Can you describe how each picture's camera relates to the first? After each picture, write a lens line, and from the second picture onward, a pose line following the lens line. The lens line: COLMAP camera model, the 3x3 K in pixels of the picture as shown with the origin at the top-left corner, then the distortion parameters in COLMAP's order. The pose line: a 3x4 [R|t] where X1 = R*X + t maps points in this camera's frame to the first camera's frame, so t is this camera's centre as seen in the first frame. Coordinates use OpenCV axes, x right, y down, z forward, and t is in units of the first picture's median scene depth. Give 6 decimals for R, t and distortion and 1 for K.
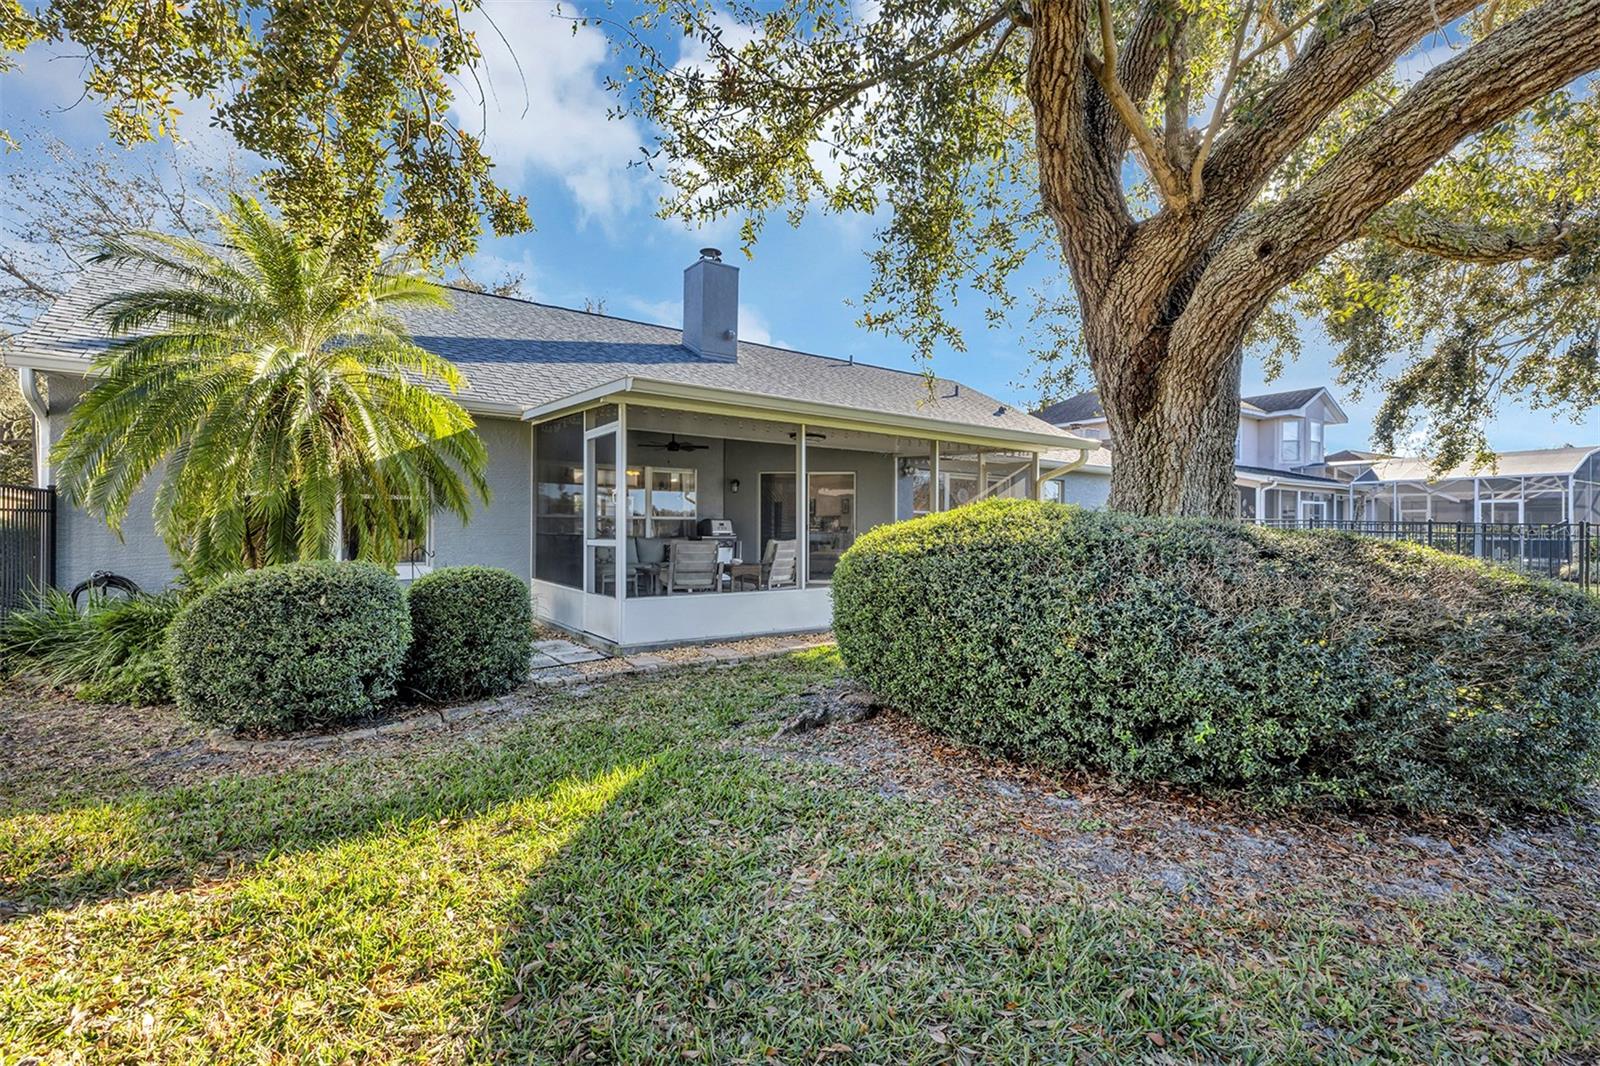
lens RADIAL K [[728.3, 0, 803.6], [0, 728.3, 528.4], [0, 0, 1]] dist [0.009850, 0.000439]
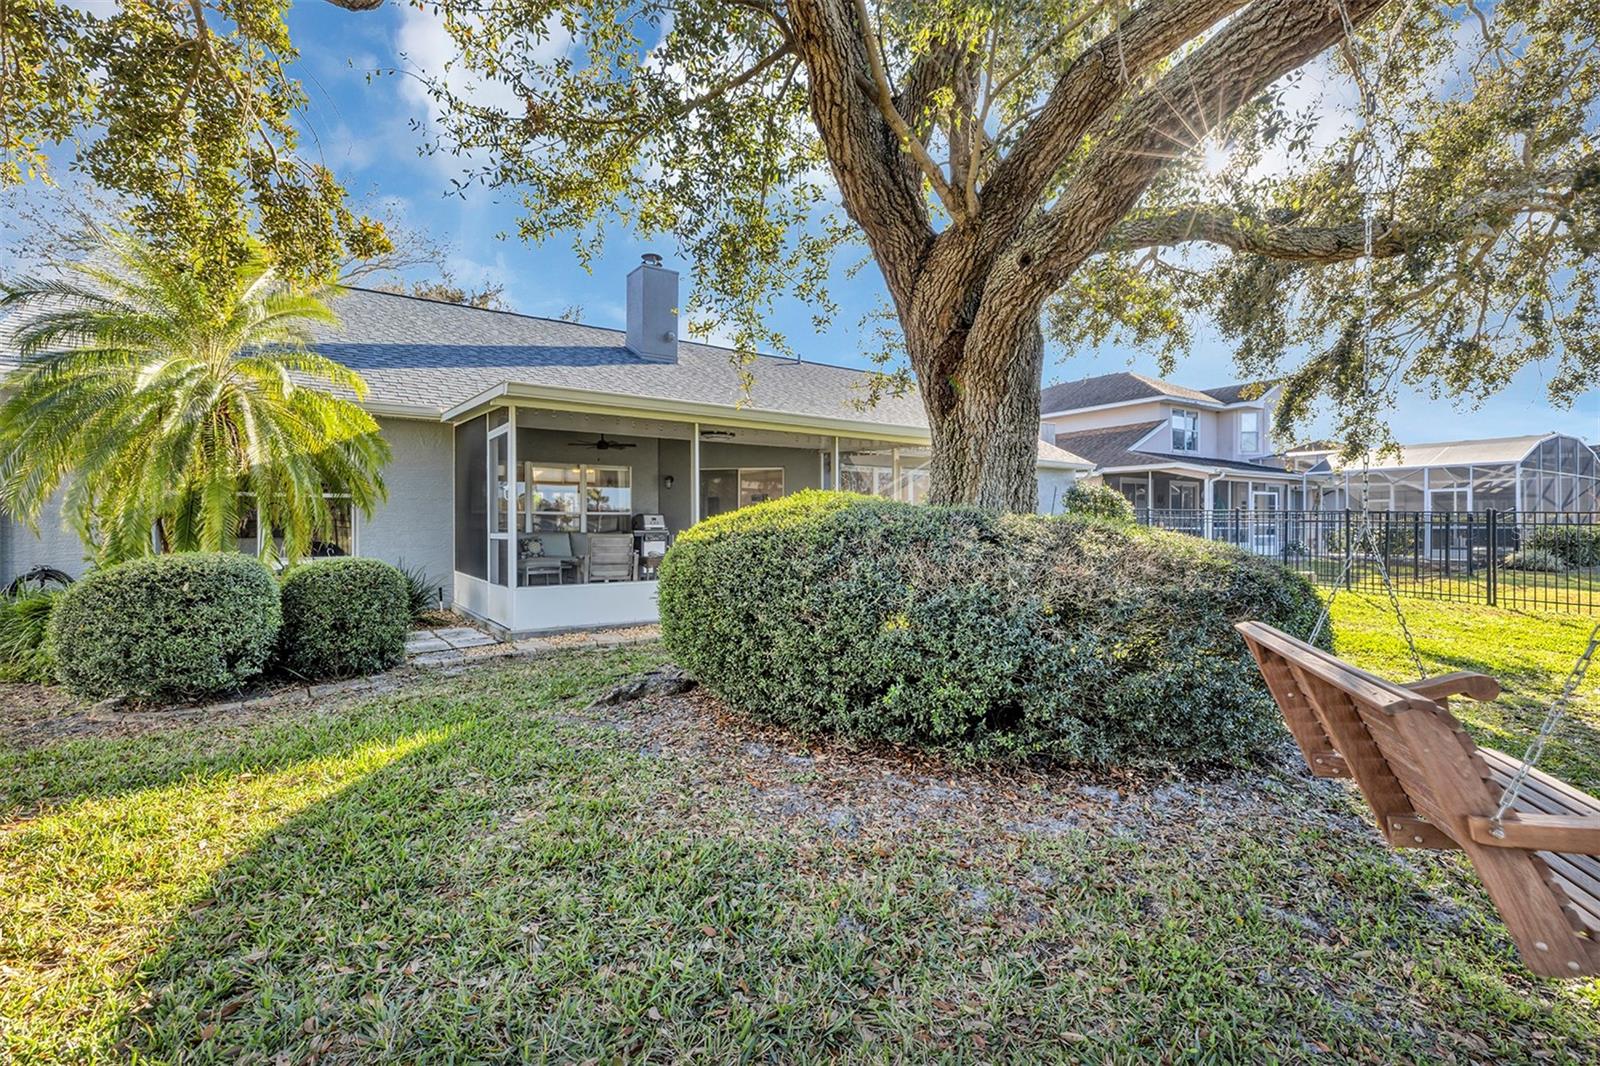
lens RADIAL K [[728.3, 0, 797.3], [0, 728.3, 525.2], [0, 0, 1]] dist [0.009850, 0.000439]
pose [[0.999529, -0.008378, -0.029536, 0.288641], [0.008400, 0.999965, 0.000611, 0.009764], [0.029530, -0.000859, 0.999564, -0.089604]]
